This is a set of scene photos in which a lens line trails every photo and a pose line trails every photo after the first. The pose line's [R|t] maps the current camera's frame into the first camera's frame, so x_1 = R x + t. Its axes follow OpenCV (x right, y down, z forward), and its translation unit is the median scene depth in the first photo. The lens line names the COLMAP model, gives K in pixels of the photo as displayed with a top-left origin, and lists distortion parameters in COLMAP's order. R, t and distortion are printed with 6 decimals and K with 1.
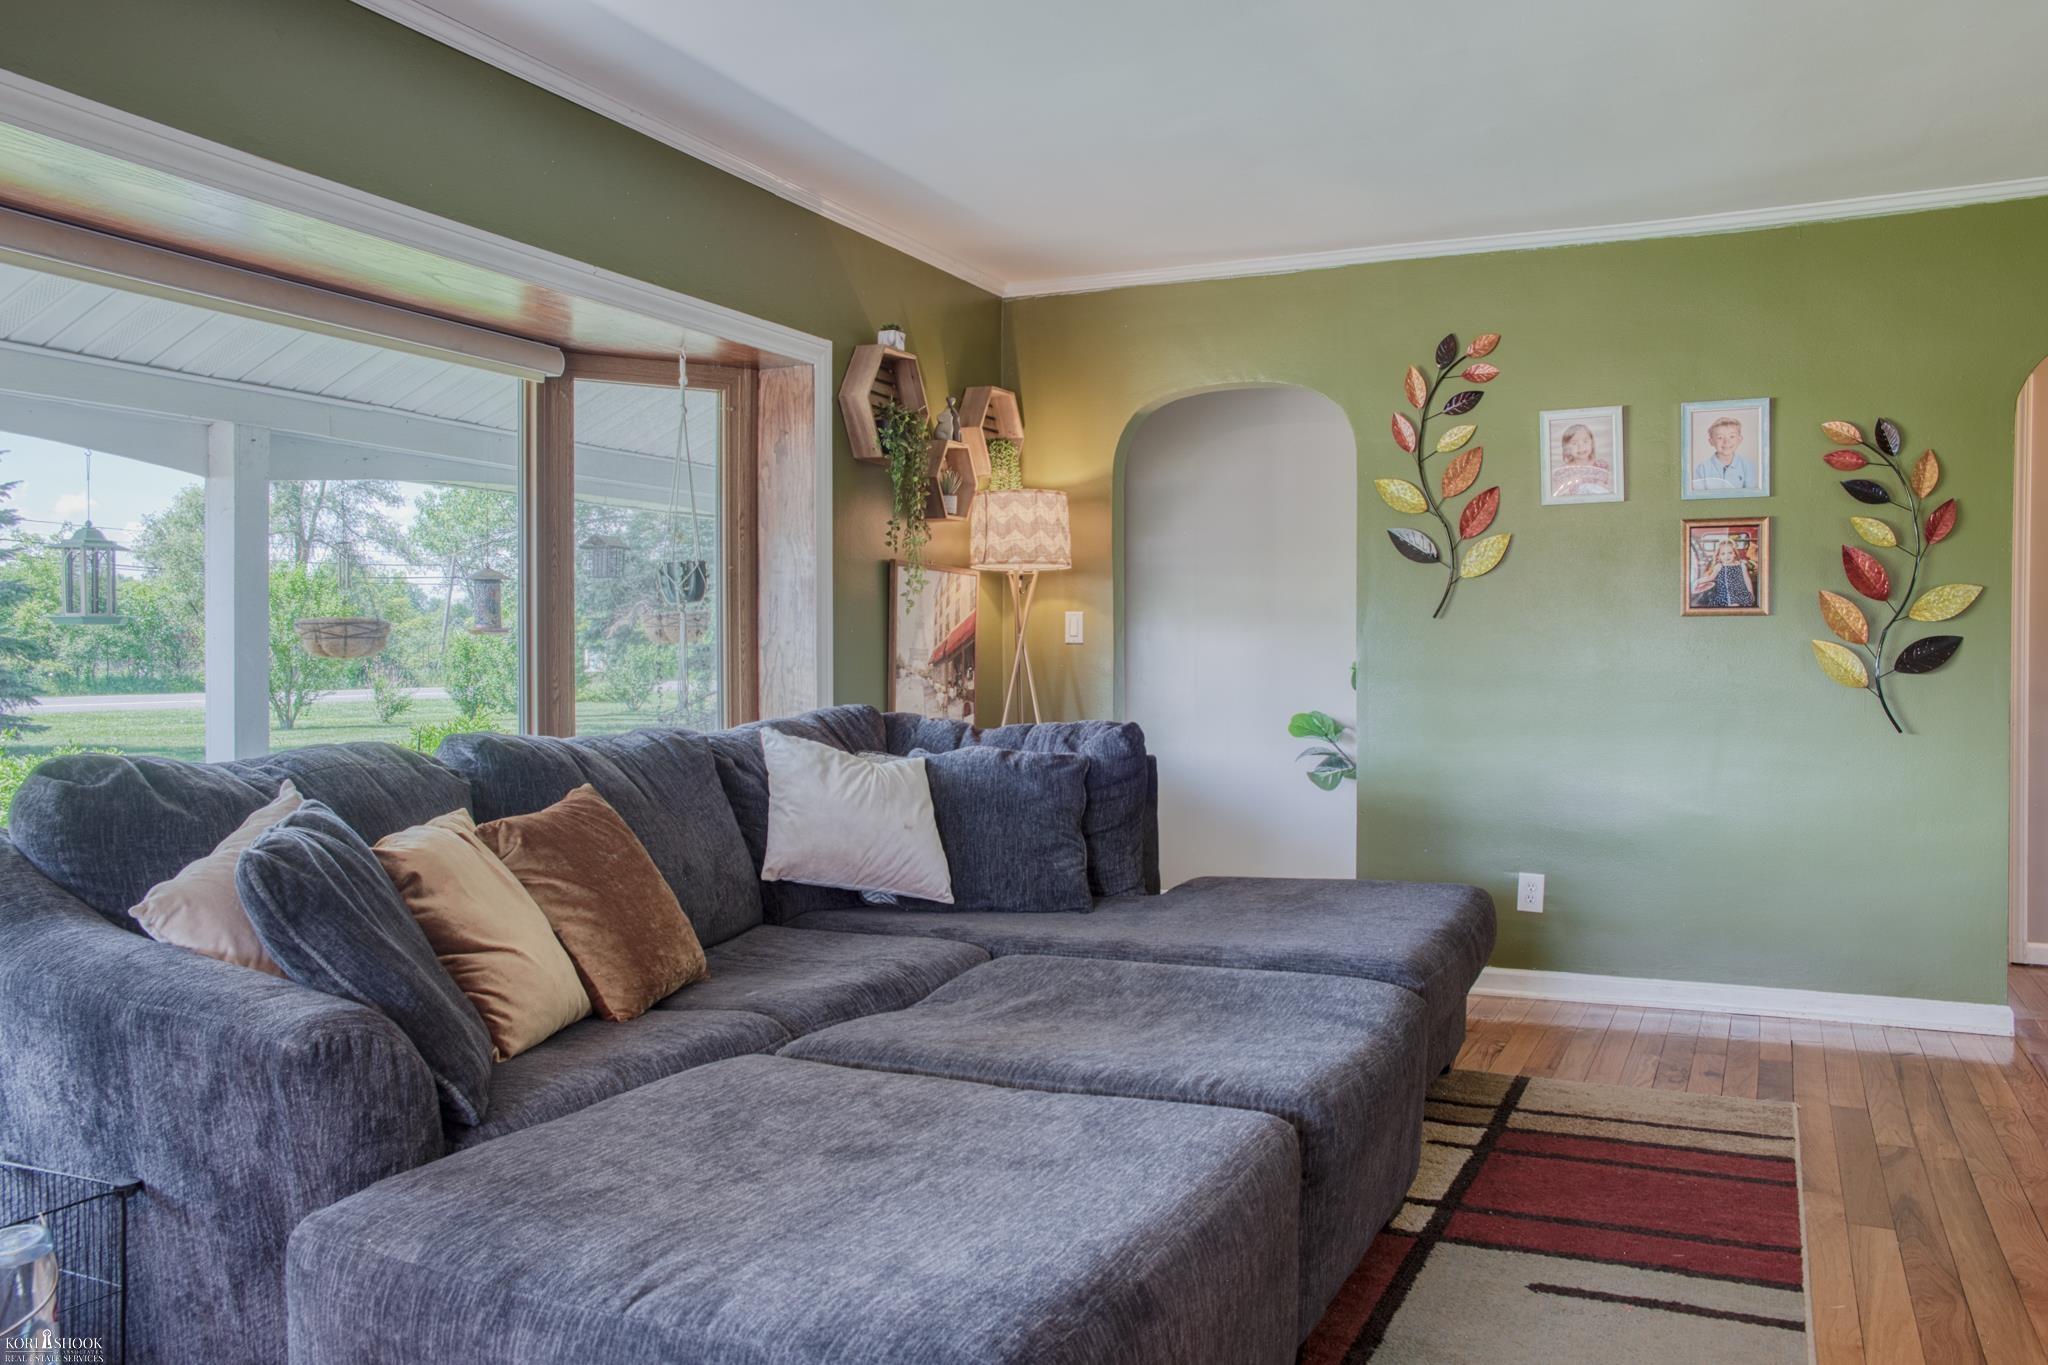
lens RADIAL K [[1628.7, 0, 1024.0], [0, 1628.7, 682.5], [0, 0, 1]] dist [-0.090761, 0.123690]
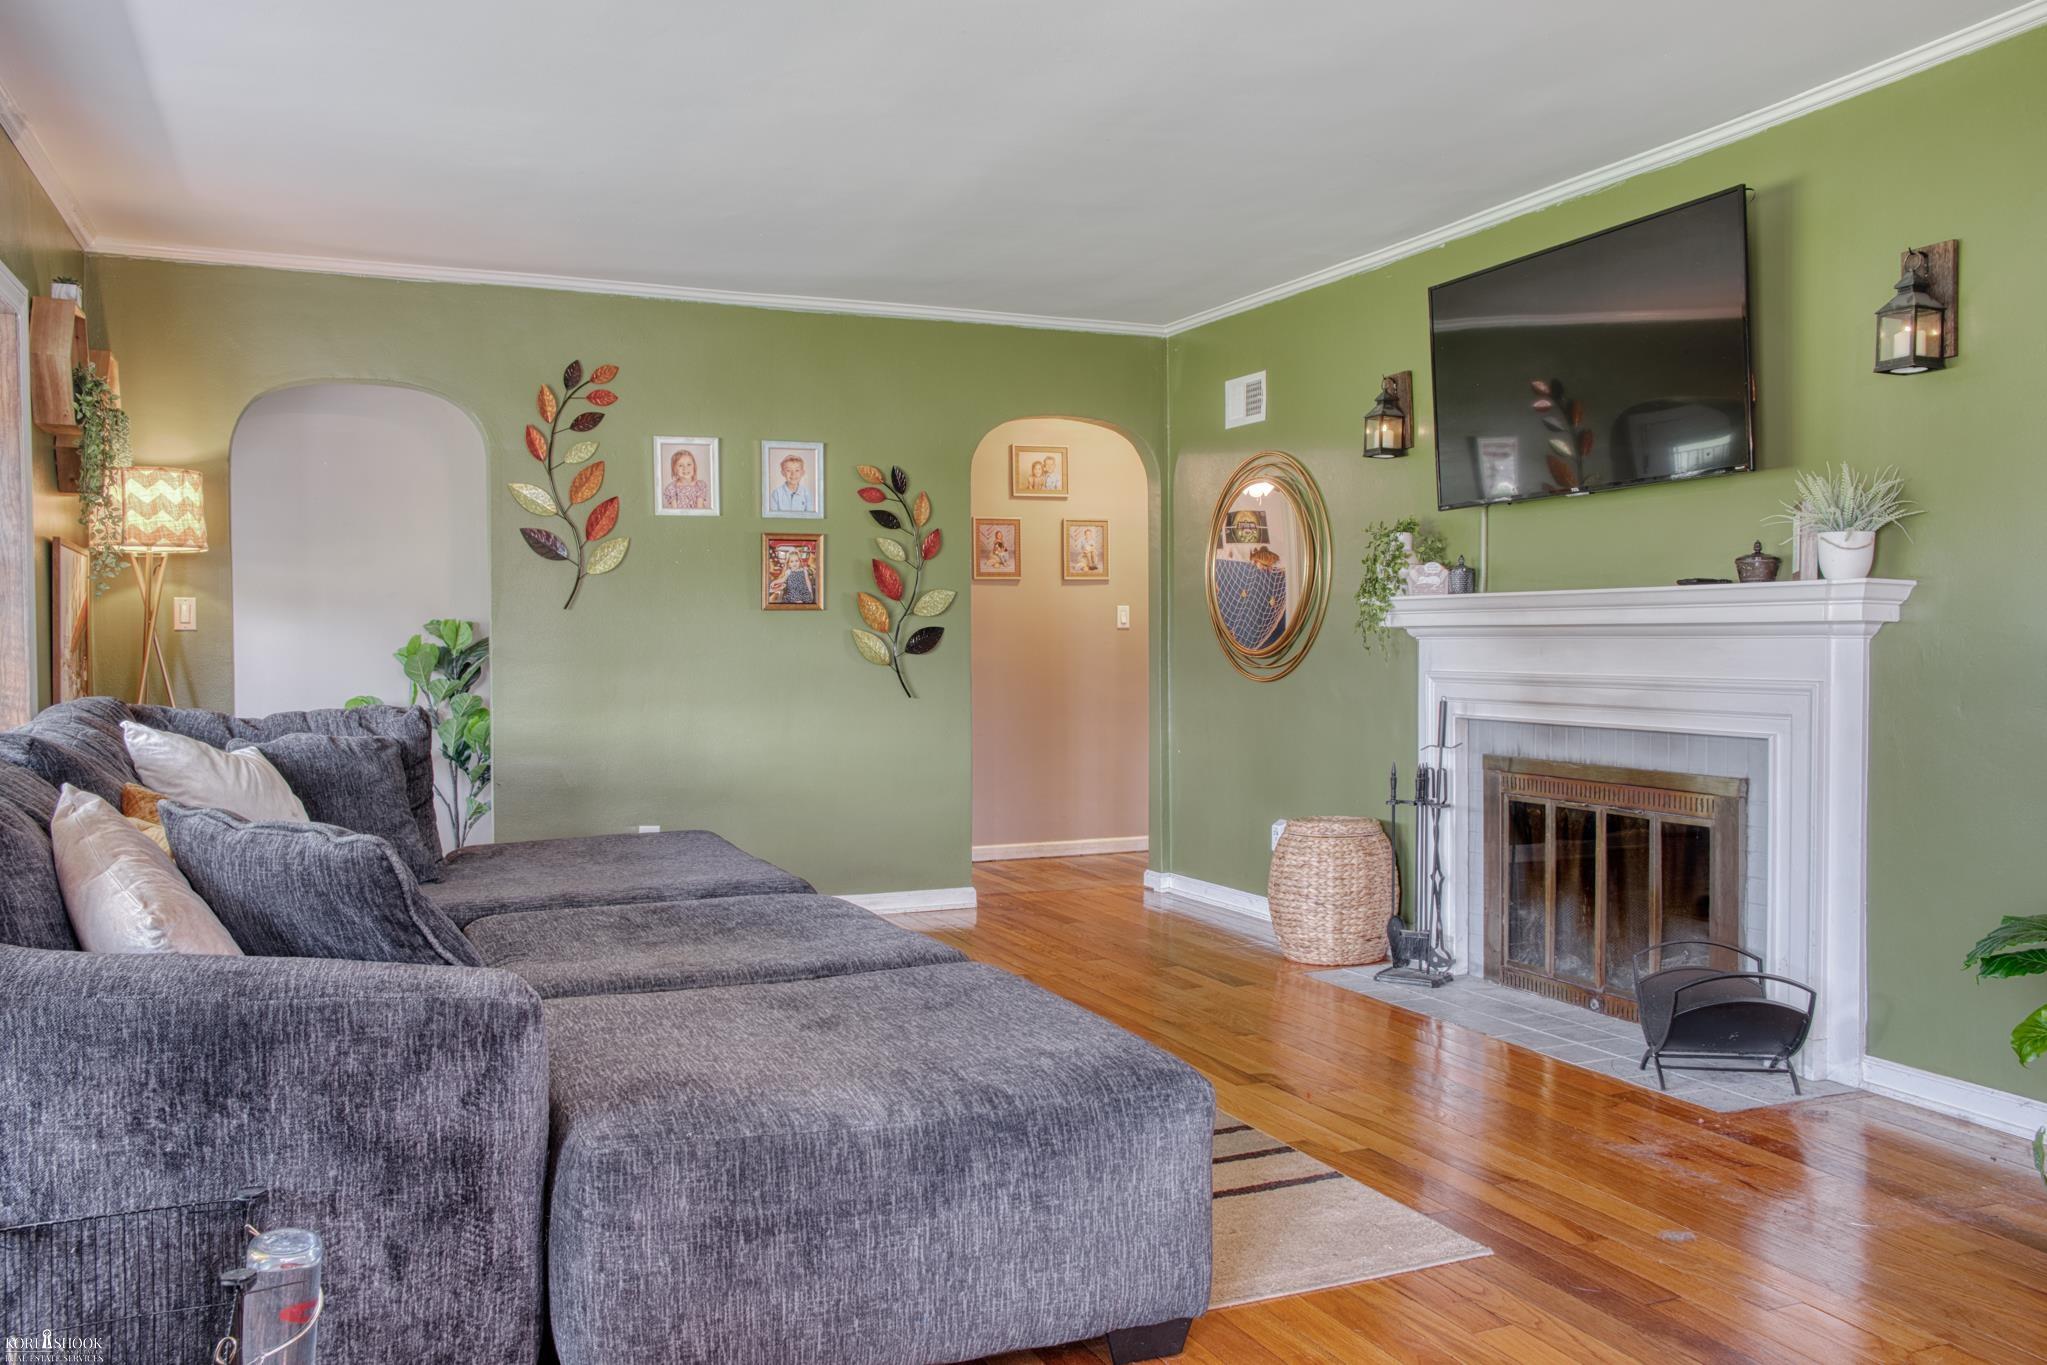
lens RADIAL K [[1627.9, 0, 1023.5], [0, 1627.9, 682.5], [0, 0, 1]] dist [-0.090761, 0.123690]
pose [[0.663887, -0.020028, 0.747565, -0.412849], [0.013454, 0.999799, 0.014838, -0.000727], [-0.747712, 0.000206, 0.664023, 0.006518]]
